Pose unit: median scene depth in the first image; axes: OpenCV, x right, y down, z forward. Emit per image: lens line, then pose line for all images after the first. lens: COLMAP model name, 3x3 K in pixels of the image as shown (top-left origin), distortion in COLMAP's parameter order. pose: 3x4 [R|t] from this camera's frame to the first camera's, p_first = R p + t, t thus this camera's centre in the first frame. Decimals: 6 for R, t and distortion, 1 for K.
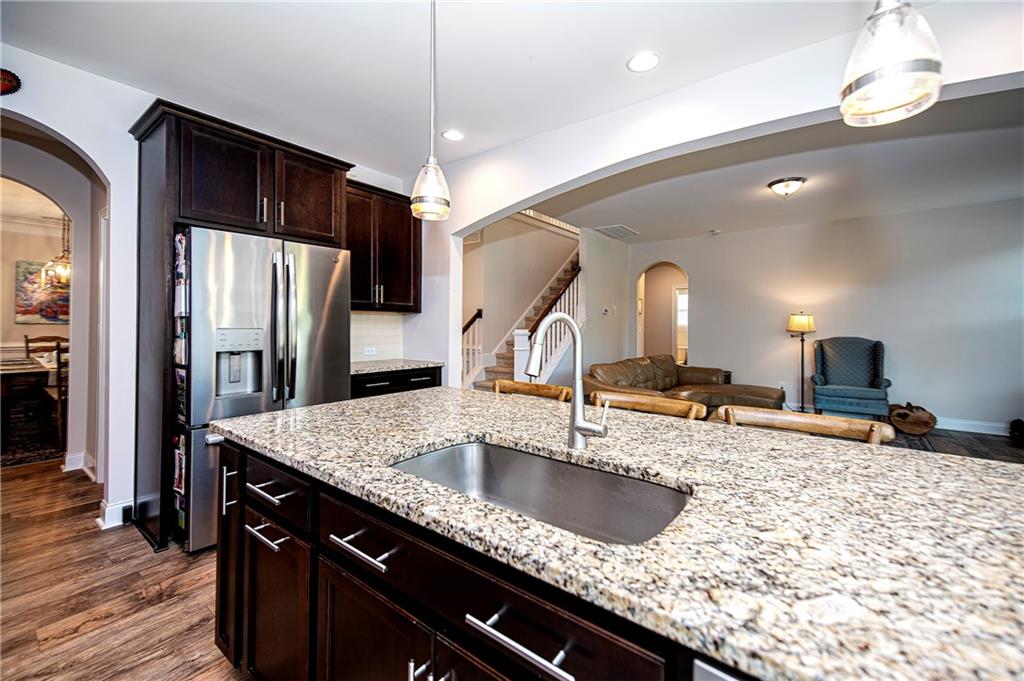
lens RADIAL K [[414.0, 0, 498.7], [0, 414.0, 317.7], [0, 0, 1]] dist [0.015336, -0.002440]
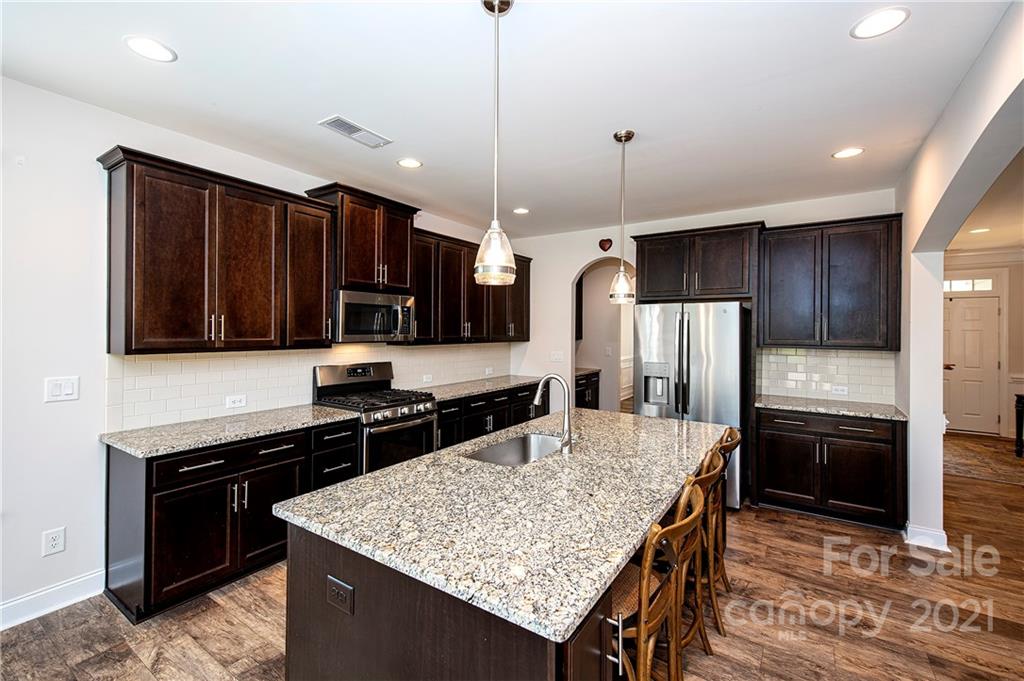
lens RADIAL K [[420.8, 0, 512.9], [0, 420.8, 333.6], [0, 0, 1]] dist [-0.000133, 0.000009]
pose [[0.073978, -0.006982, -0.997235, 2.878441], [0.008718, 0.999942, -0.006354, -0.252073], [0.997222, -0.008224, 0.074034, 1.005716]]
